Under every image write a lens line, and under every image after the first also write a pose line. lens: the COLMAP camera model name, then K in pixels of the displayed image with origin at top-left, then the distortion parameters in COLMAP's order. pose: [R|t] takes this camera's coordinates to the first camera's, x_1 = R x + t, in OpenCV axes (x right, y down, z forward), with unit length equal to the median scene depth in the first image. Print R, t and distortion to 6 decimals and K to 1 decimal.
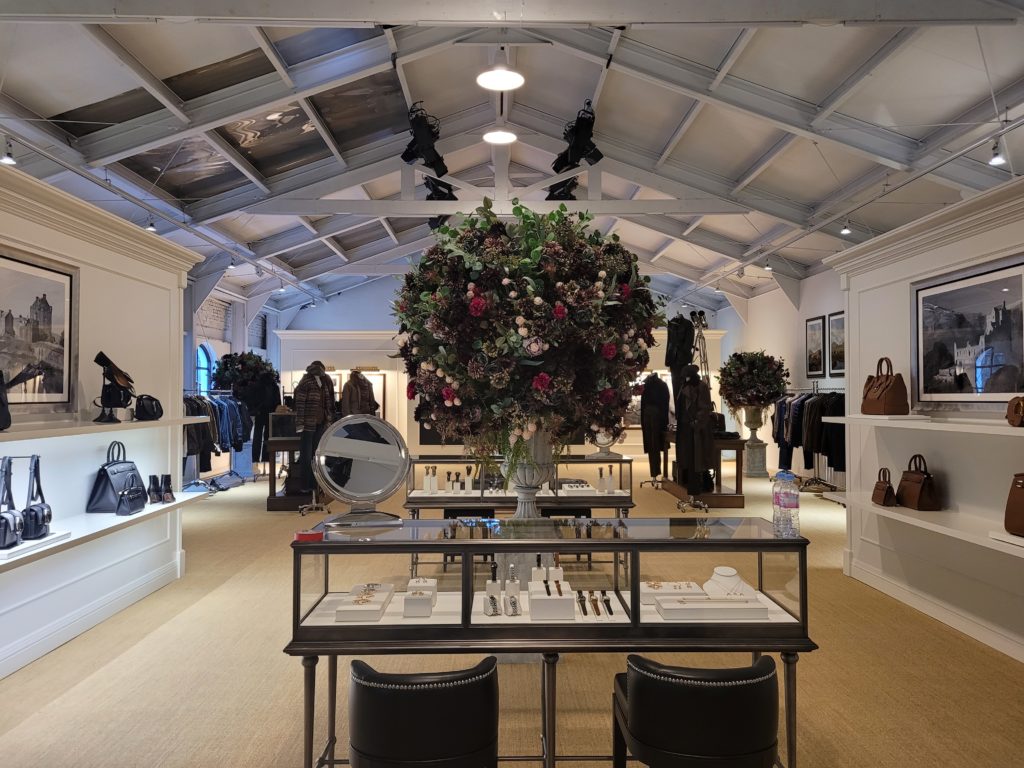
lens RADIAL K [[766.5, 0, 507.4], [0, 766.5, 381.9], [0, 0, 1]] dist [0.016704, 0.002616]
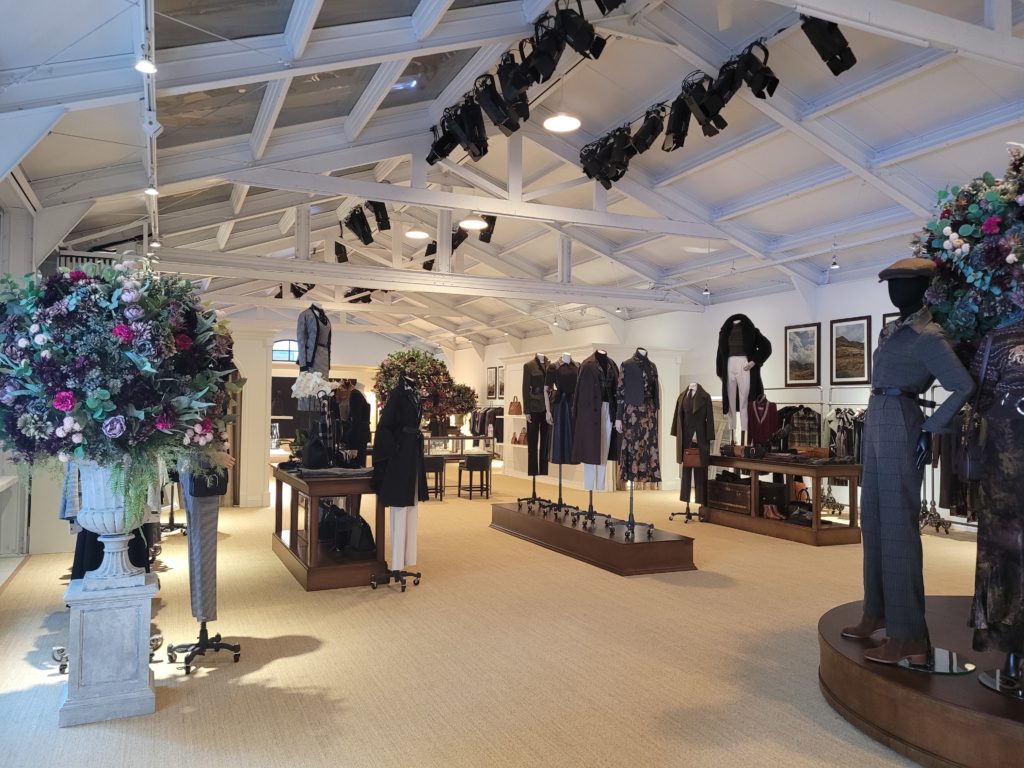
lens RADIAL K [[766.5, 0, 511.0], [0, 766.5, 385.4], [0, 0, 1]] dist [0.016704, 0.002616]
pose [[0.914876, 0.024766, 0.402975, -0.313911], [-0.019981, 0.999671, -0.016075, -0.010013], [-0.403241, 0.006655, 0.915070, -0.741341]]
